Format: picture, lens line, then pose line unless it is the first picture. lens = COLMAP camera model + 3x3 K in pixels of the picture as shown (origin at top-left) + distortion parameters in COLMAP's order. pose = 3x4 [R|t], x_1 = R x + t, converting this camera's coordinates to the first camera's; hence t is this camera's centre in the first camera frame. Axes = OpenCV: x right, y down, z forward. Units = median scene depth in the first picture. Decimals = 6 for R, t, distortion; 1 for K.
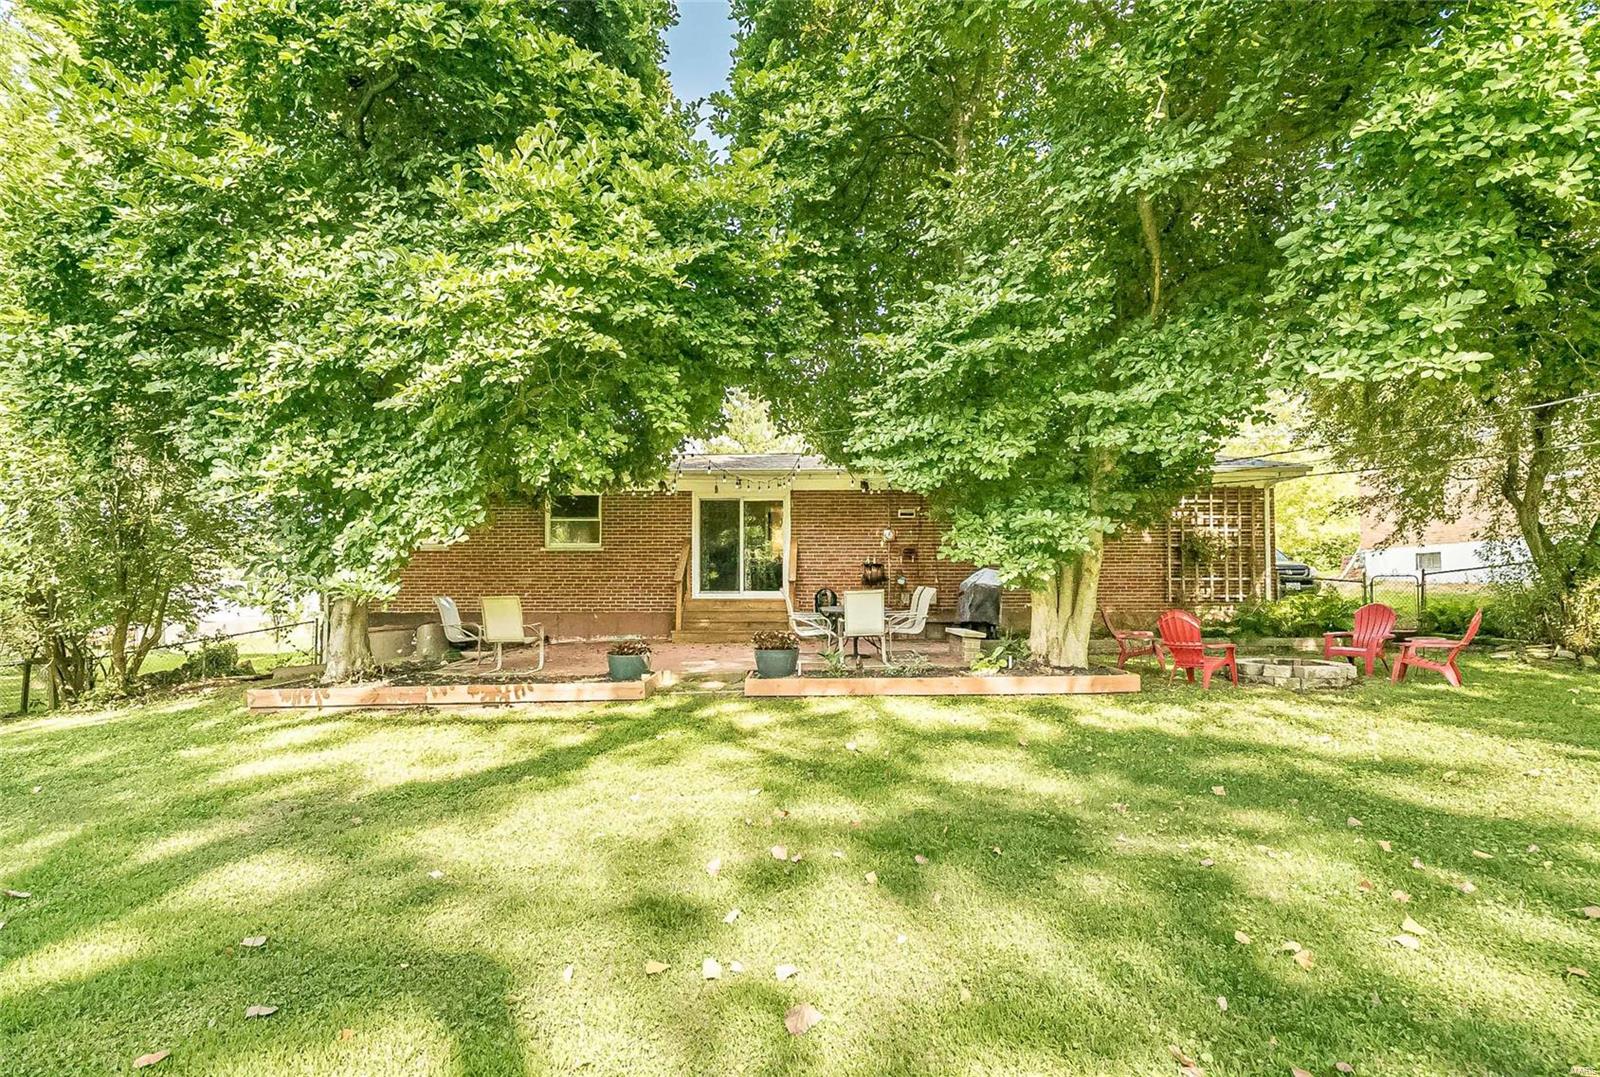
lens RADIAL K [[791.4, 0, 800.0], [0, 791.4, 538.5], [0, 0, 1]] dist [0.000193, 0.000053]
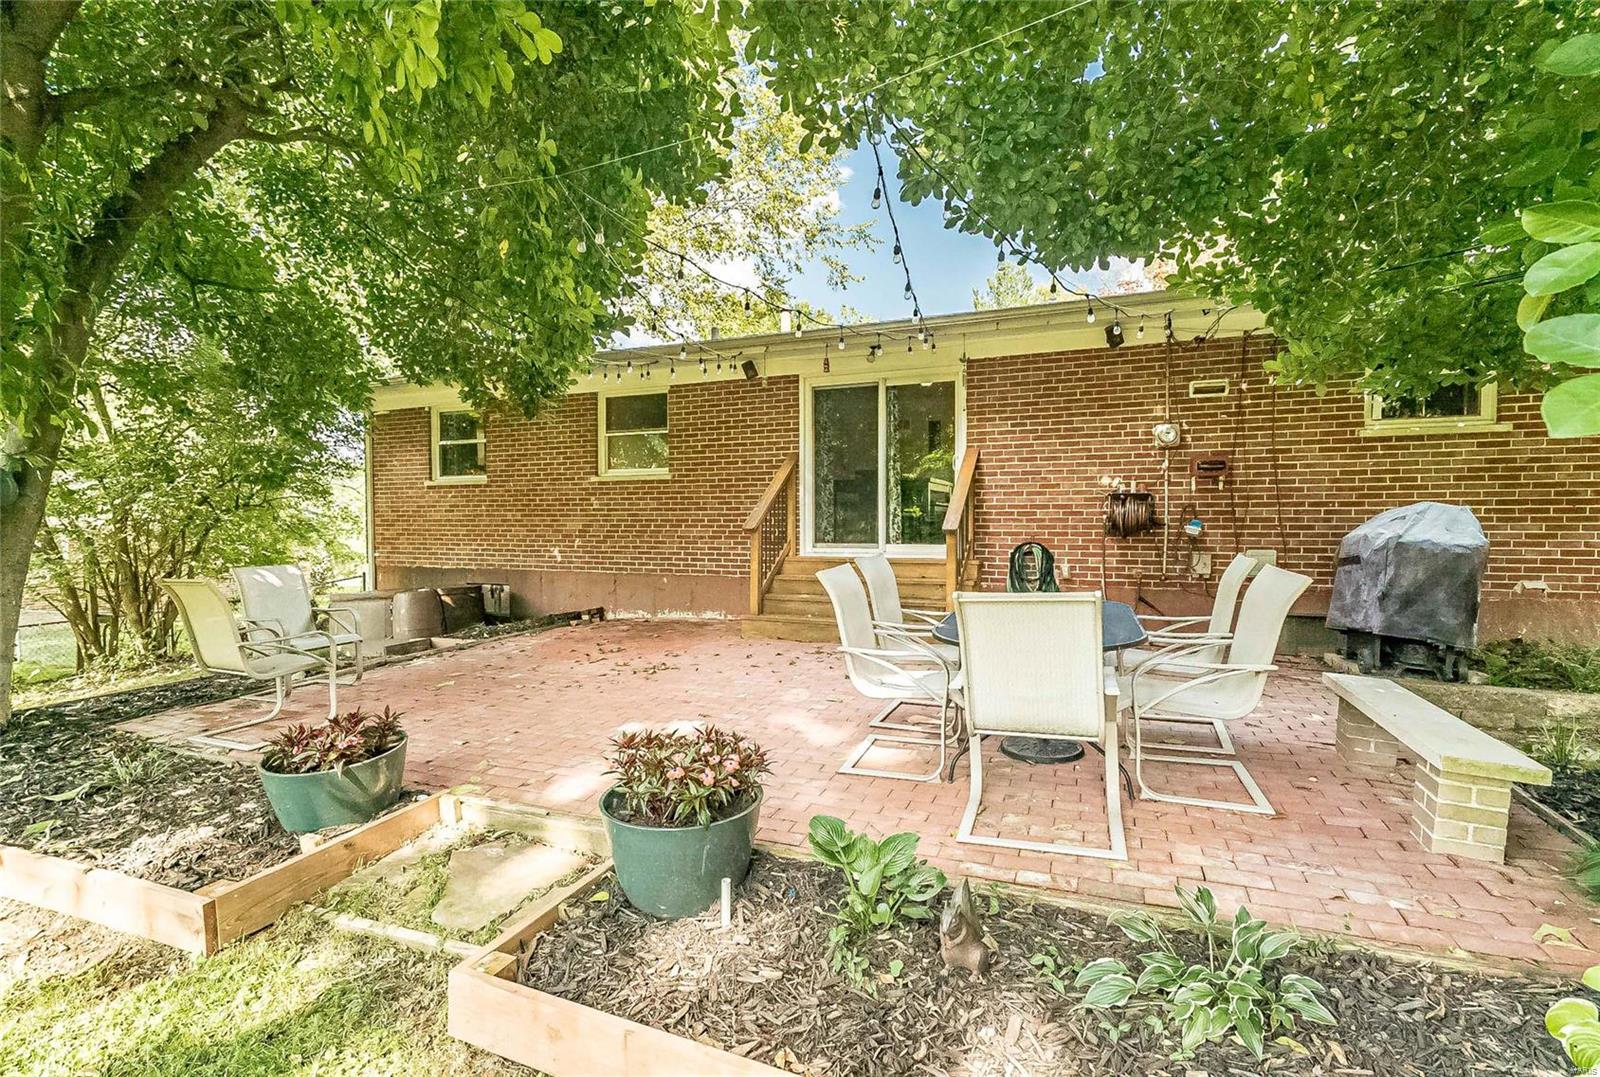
lens RADIAL K [[730.5, 0, 800.0], [0, 730.5, 538.5], [0, 0, 1]] dist [0.000402, 0.000054]
pose [[0.928152, 0.008339, -0.372108, 0.070354], [0.025712, 0.995924, 0.086452, 0.014919], [0.371312, -0.089808, 0.924155, 0.491272]]
